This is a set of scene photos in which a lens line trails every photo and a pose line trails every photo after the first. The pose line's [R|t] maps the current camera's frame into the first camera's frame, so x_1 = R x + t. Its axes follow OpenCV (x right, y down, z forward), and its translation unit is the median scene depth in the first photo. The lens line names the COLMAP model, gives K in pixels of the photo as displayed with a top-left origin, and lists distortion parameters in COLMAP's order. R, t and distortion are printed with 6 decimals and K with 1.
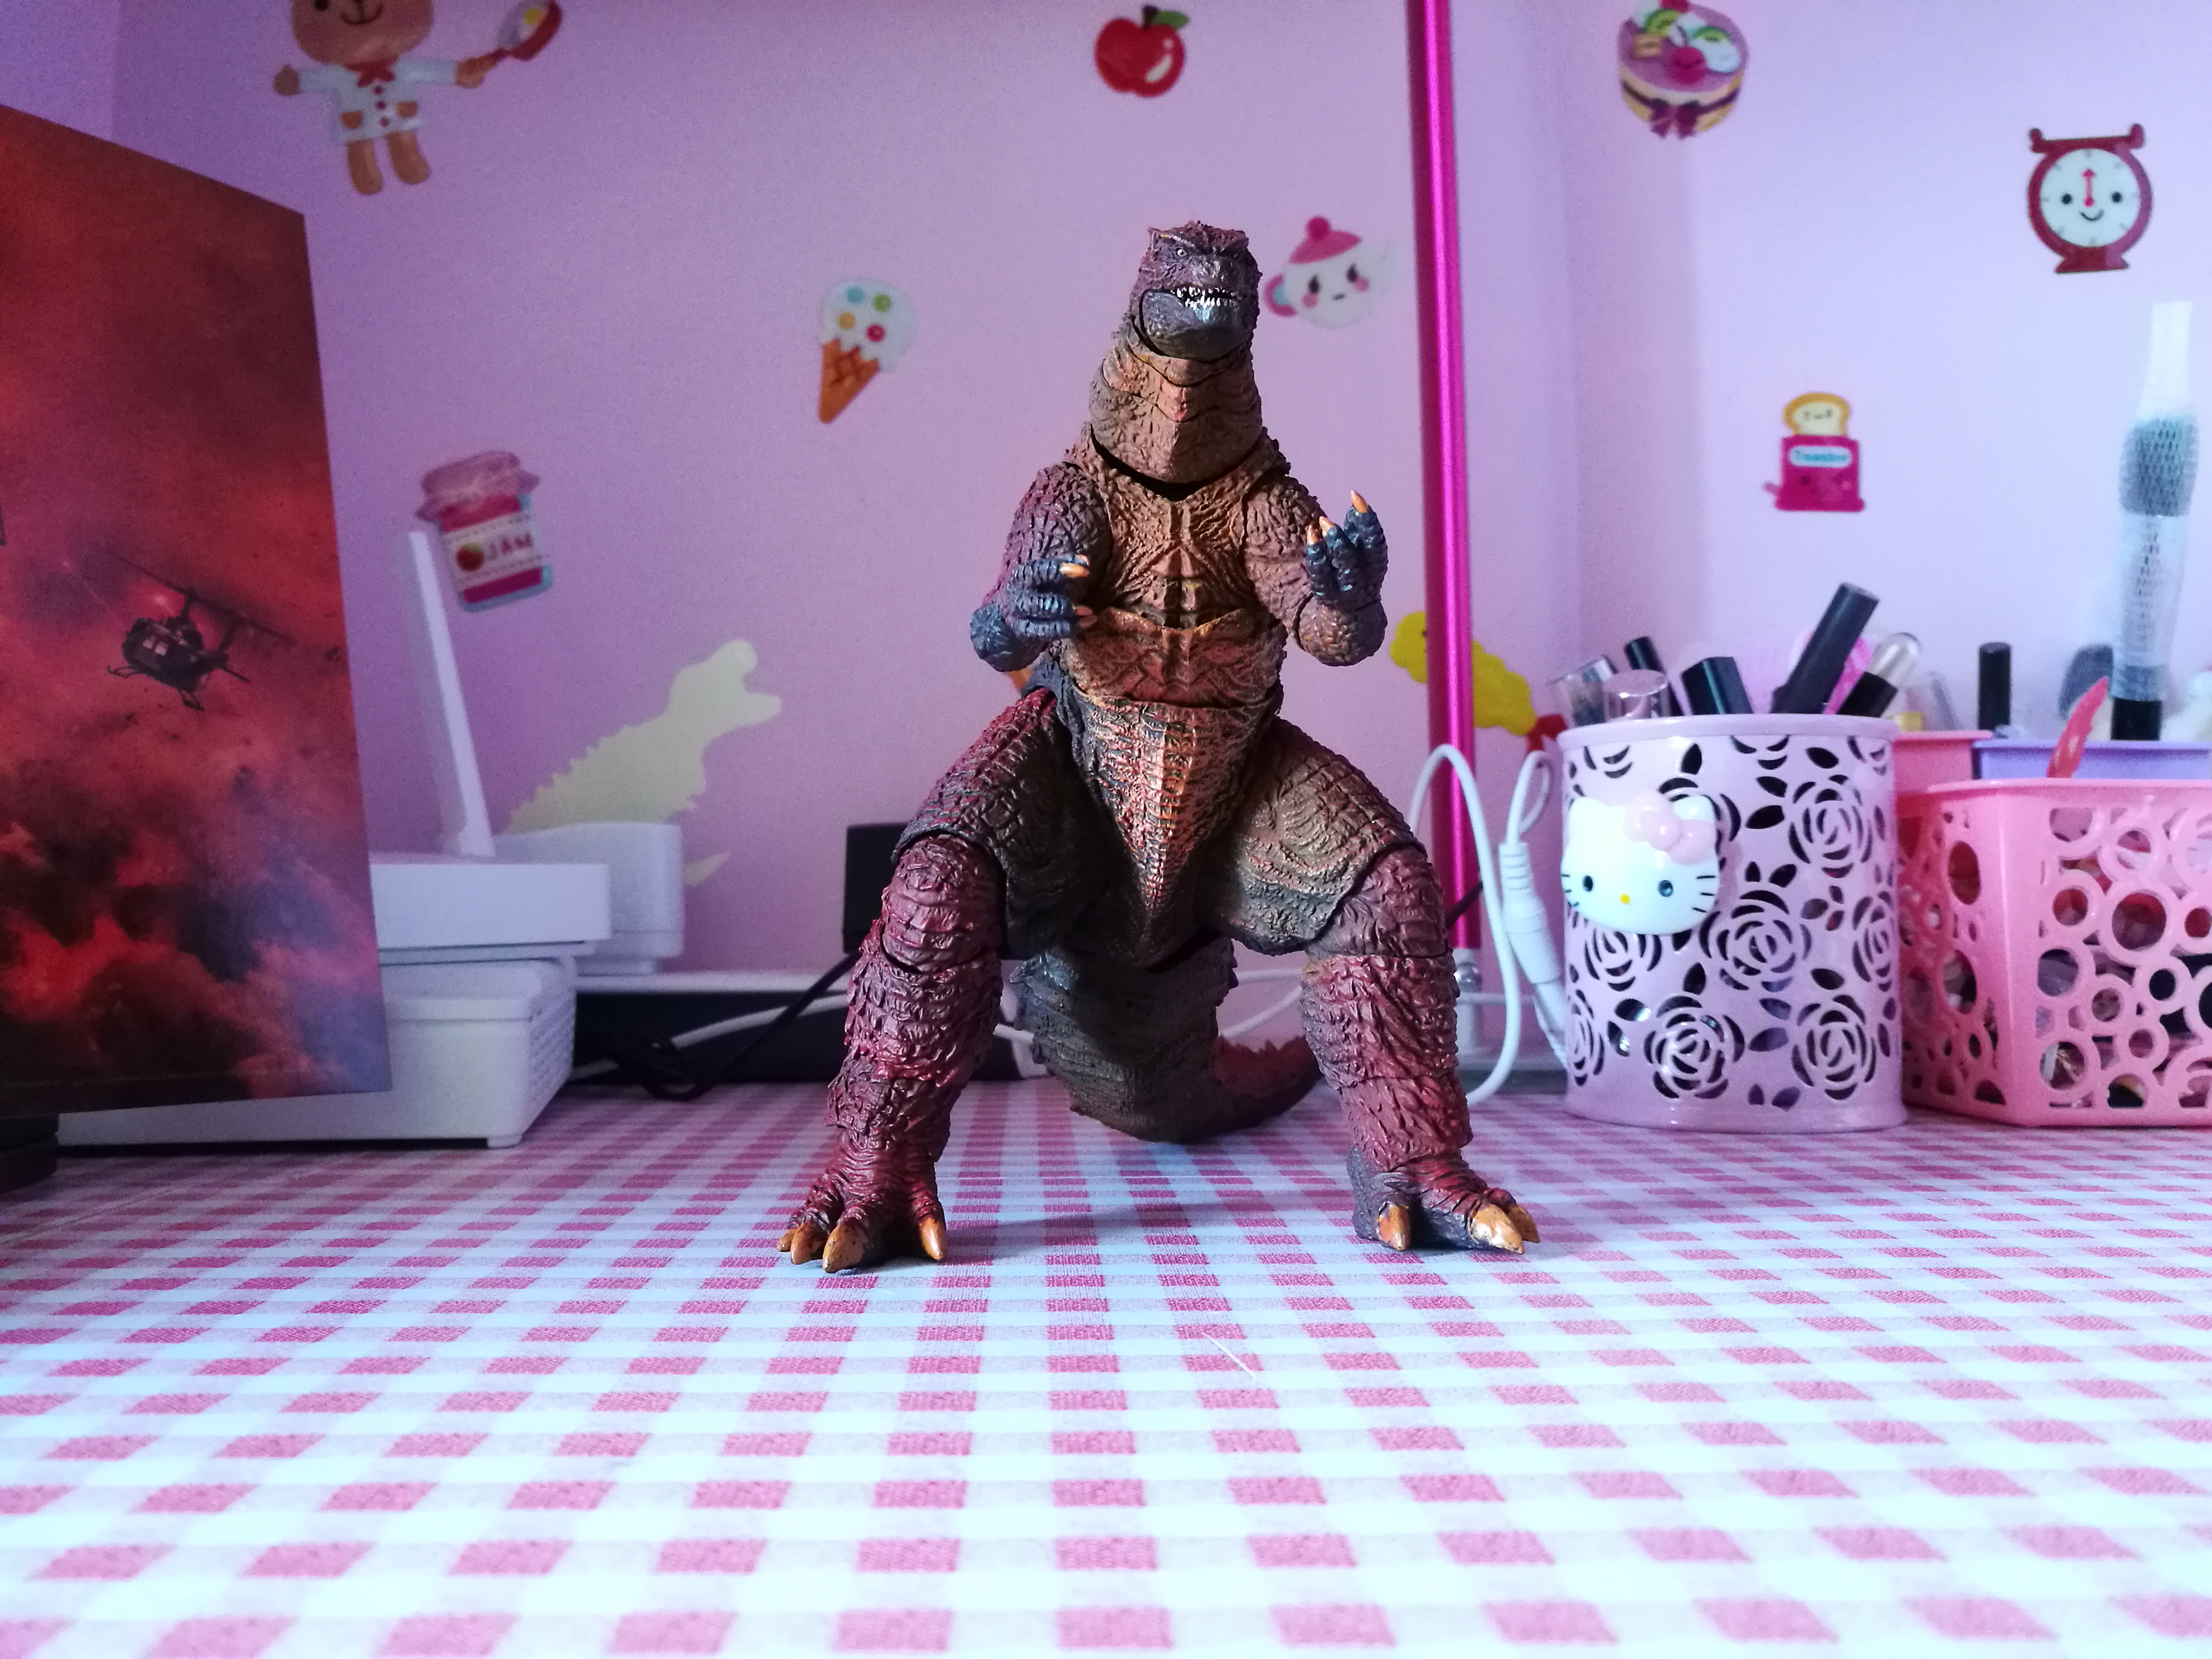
lens RADIAL K [[1768.8, 0, 1106.0], [0, 1768.8, 829.5], [0, 0, 1]] dist [-0.029548, 0.065978]
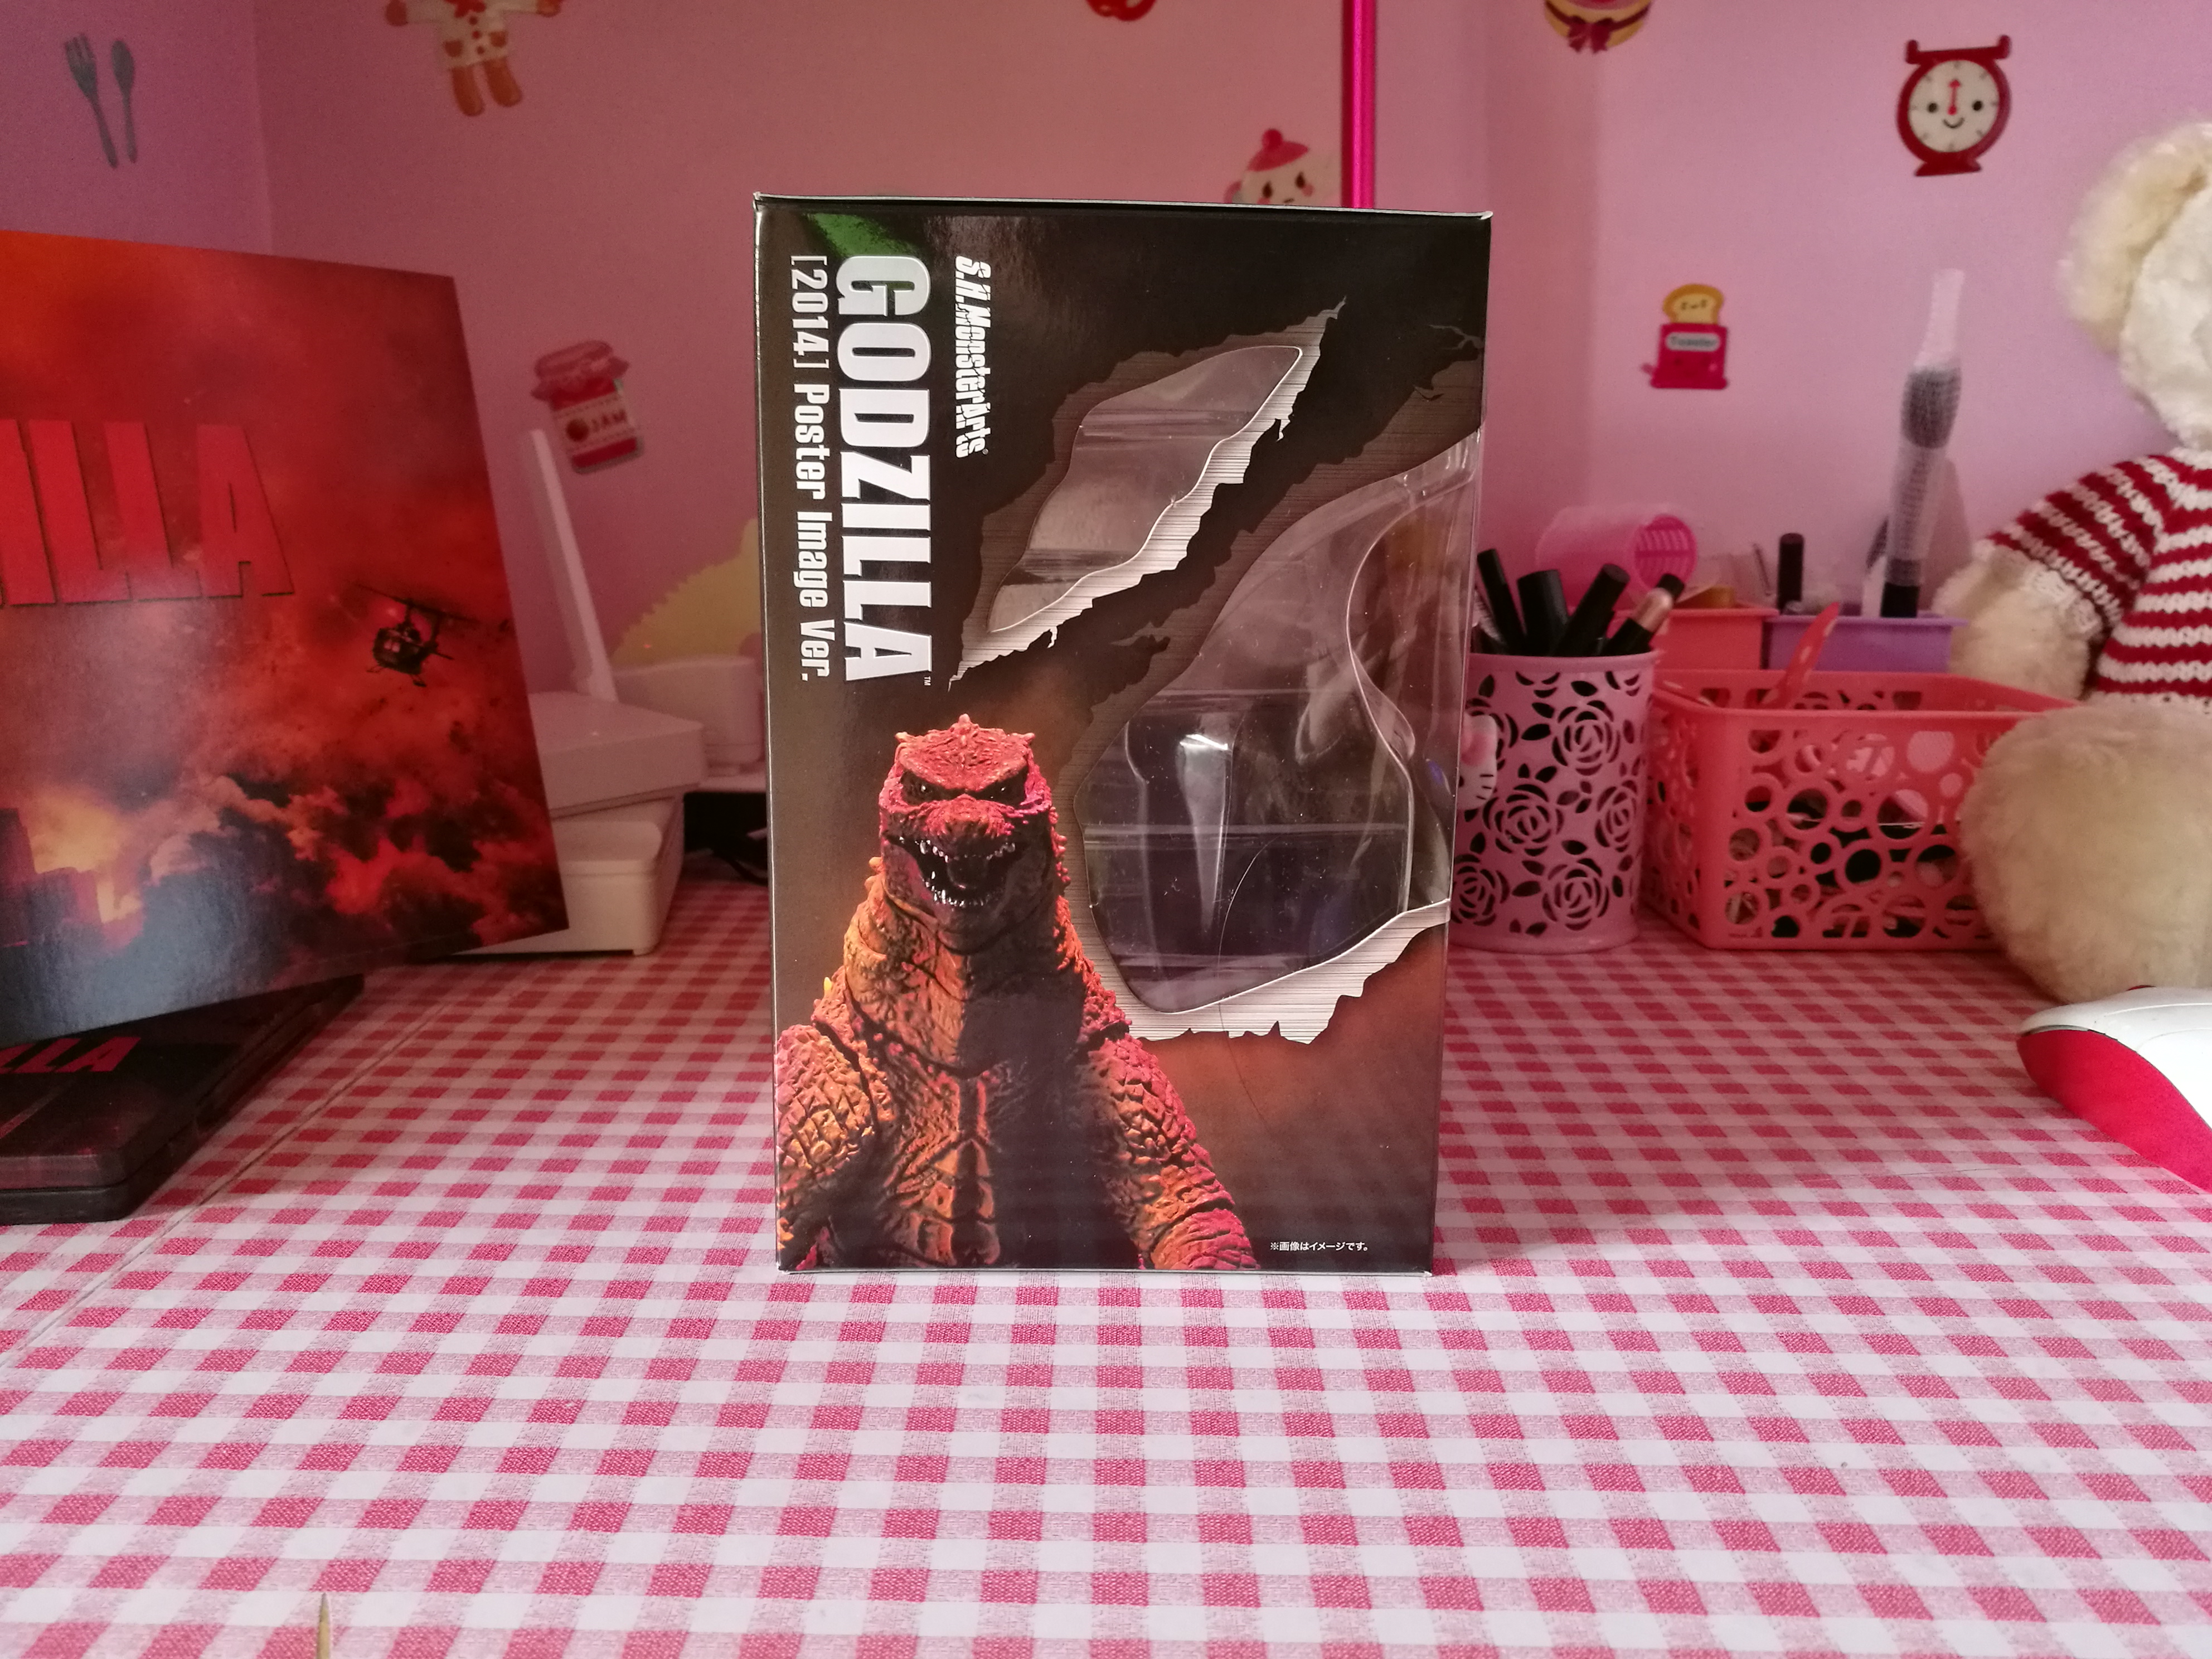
lens RADIAL K [[1768.8, 0, 1106.0], [0, 1768.8, 829.5], [0, 0, 1]] dist [-0.029548, 0.065978]
pose [[0.998762, 0.019394, -0.045804, 0.082673], [-0.007006, 0.966528, 0.256465, -0.224538], [0.049245, -0.255827, 0.965468, -0.283834]]
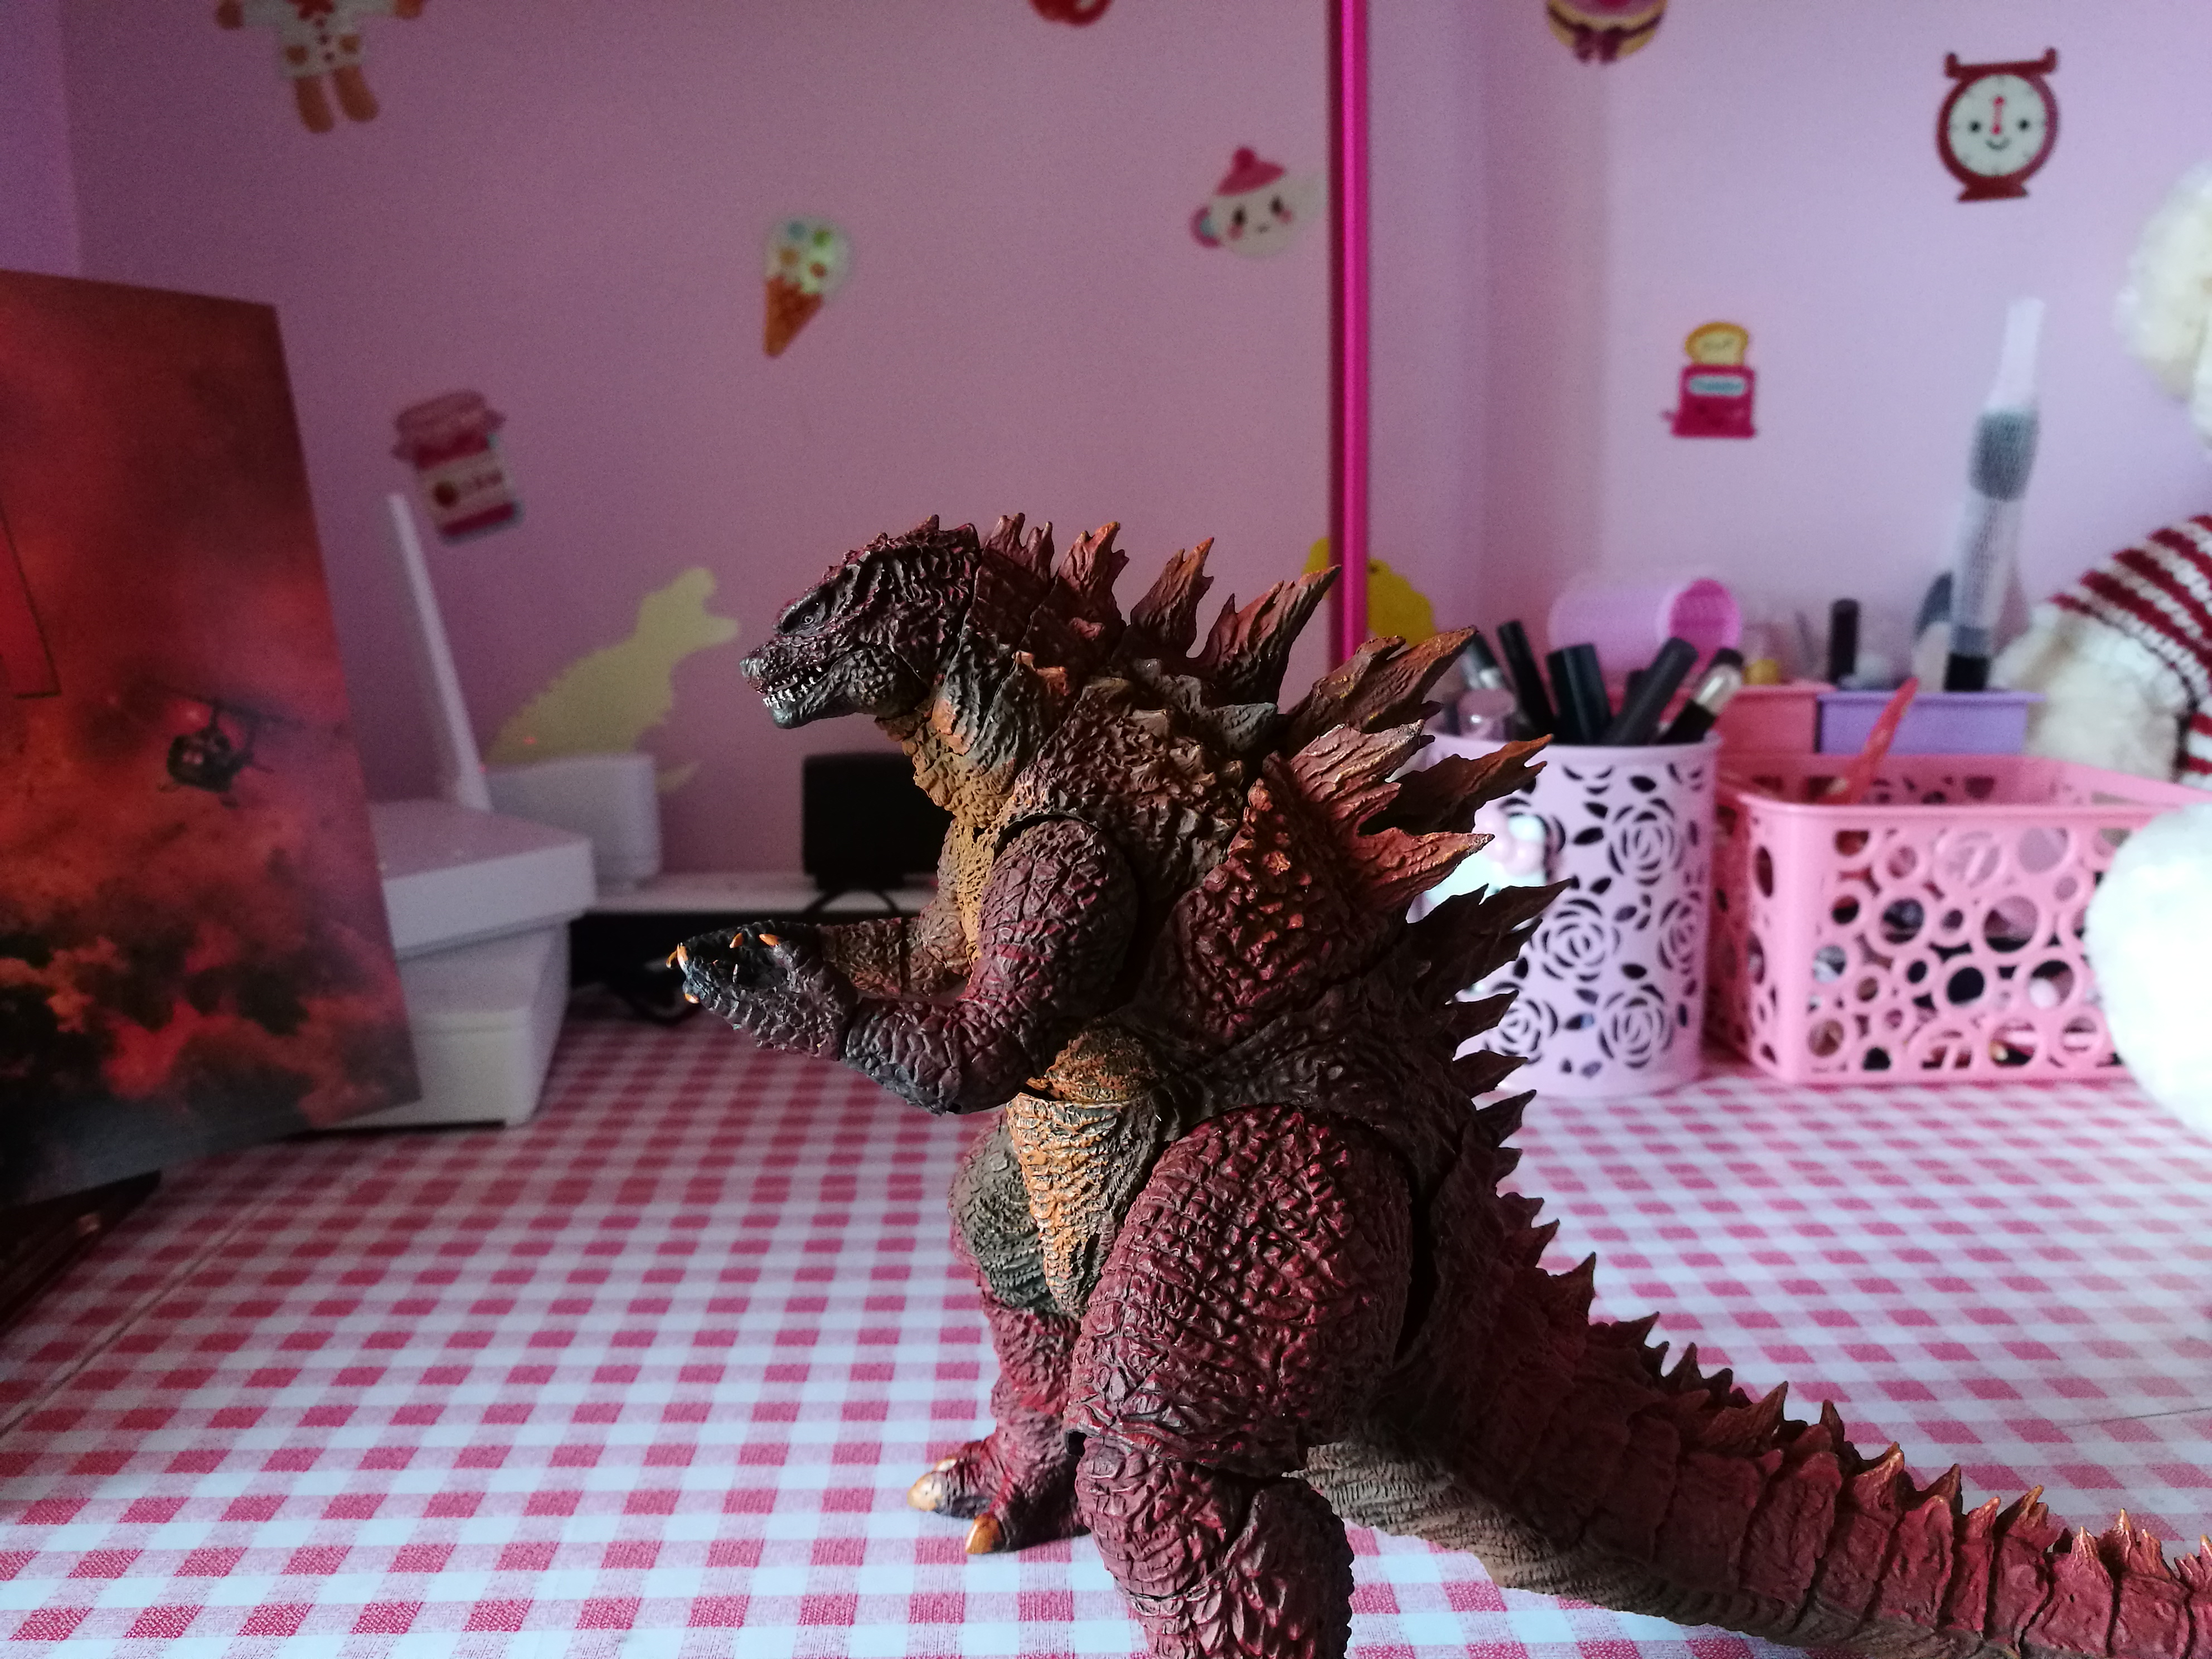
lens RADIAL K [[1784.8, 0, 1106.0], [0, 1784.8, 829.5], [0, 0, 1]] dist [-0.059410, 0.097954]
pose [[0.999998, 0.001770, -0.000936, 0.047035], [-0.001523, 0.975855, 0.218415, -0.210189], [0.001300, -0.218413, 0.975856, -0.106429]]
